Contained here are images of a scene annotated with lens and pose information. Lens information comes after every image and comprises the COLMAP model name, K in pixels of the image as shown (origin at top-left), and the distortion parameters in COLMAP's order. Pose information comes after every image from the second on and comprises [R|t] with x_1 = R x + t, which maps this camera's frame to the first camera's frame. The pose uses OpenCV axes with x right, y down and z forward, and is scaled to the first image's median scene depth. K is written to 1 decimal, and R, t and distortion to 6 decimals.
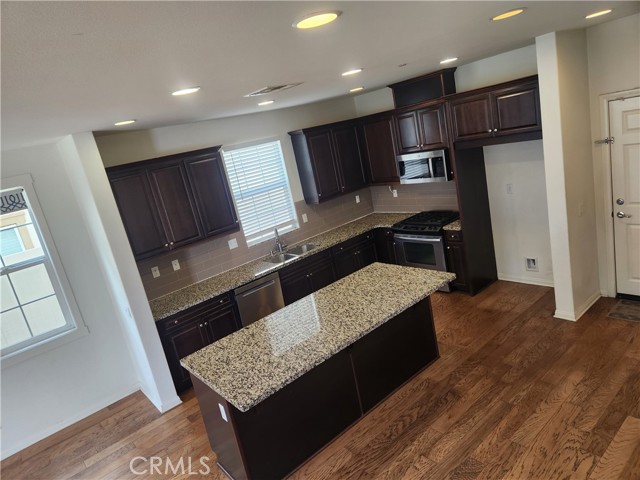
lens RADIAL K [[428.3, 0, 315.9], [0, 428.3, 236.8], [0, 0, 1]] dist [0.044377, -0.018764]
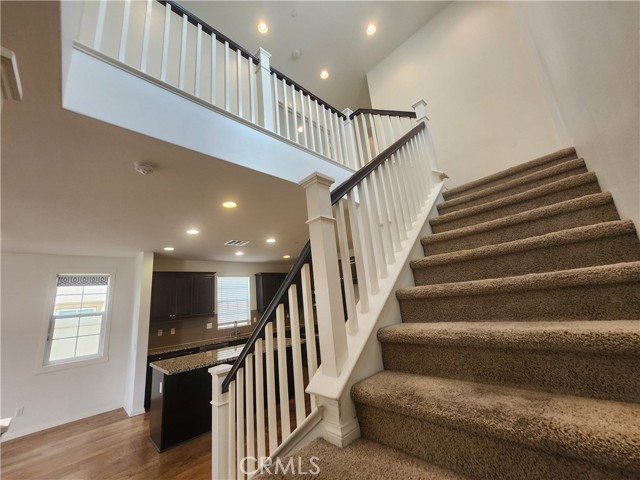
lens RADIAL K [[252.9, 0, 317.3], [0, 252.9, 239.2], [0, 0, 1]] dist [0.000974, 0.000342]
pose [[0.991288, 0.126189, 0.037736, 0.217523], [-0.093819, 0.877591, -0.470140, 0.193371], [-0.092444, 0.462504, 0.881785, -0.211464]]
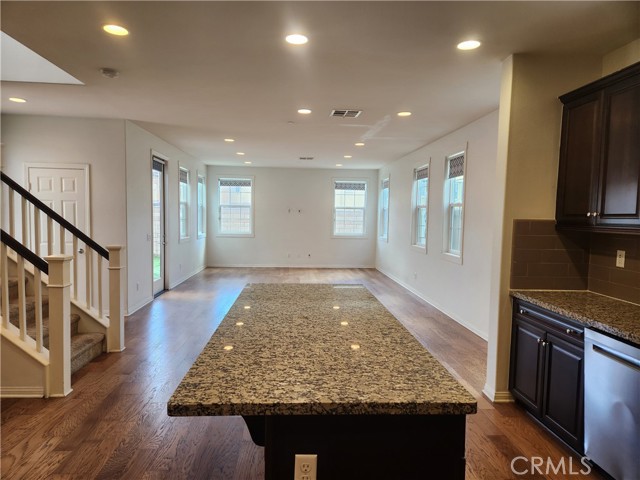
lens RADIAL K [[428.3, 0, 318.9], [0, 428.3, 240.4], [0, 0, 1]] dist [0.044377, -0.018764]
pose [[-0.576559, 0.248604, -0.778316, 0.418954], [-0.096125, 0.925332, 0.366771, -0.150184], [0.811381, 0.286281, -0.509612, 1.048586]]
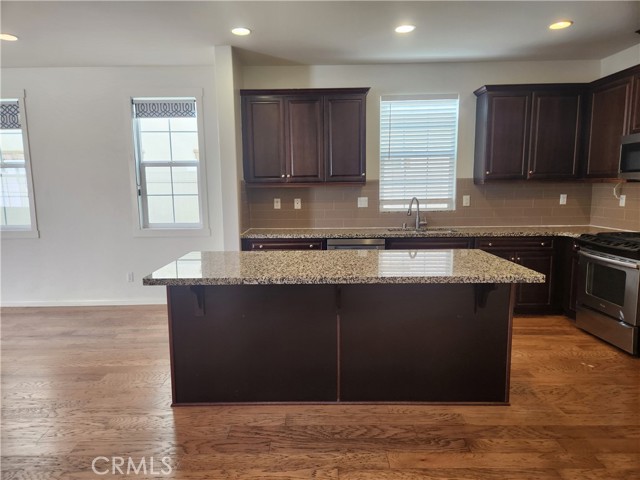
lens RADIAL K [[428.3, 0, 310.0], [0, 428.3, 246.1], [0, 0, 1]] dist [0.044377, -0.018764]
pose [[0.750713, 0.279805, -0.598447, 0.366313], [-0.289807, 0.953541, 0.082286, 0.078458], [0.593668, 0.111661, 0.796925, 0.256309]]
